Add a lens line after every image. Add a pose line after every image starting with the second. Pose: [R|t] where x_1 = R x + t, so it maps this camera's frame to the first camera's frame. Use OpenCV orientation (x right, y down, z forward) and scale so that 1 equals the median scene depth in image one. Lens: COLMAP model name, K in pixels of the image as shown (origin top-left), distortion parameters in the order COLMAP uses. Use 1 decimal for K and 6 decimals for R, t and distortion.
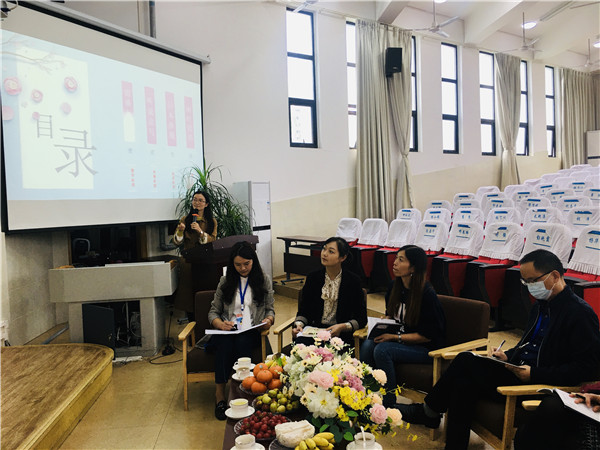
lens RADIAL K [[492.8, 0, 300.0], [0, 492.8, 225.0], [0, 0, 1]] dist [0.093513, -0.145877]
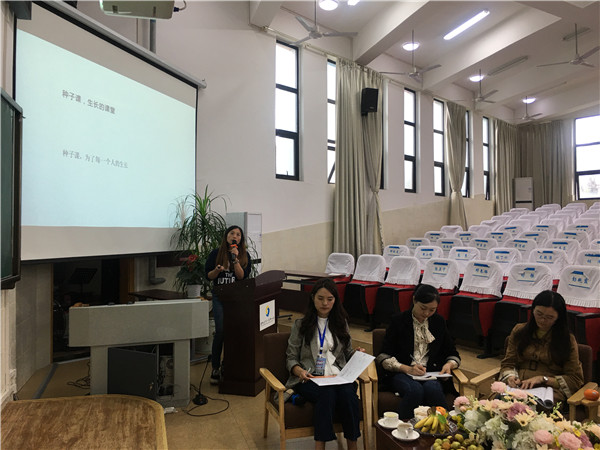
lens RADIAL K [[492.8, 0, 300.0], [0, 492.8, 225.0], [0, 0, 1]] dist [0.093513, -0.145877]
pose [[0.982375, 0.035000, 0.183617, -0.136530], [-0.023222, 0.997556, -0.065907, -0.002695], [-0.185475, 0.060481, 0.980786, 0.037053]]
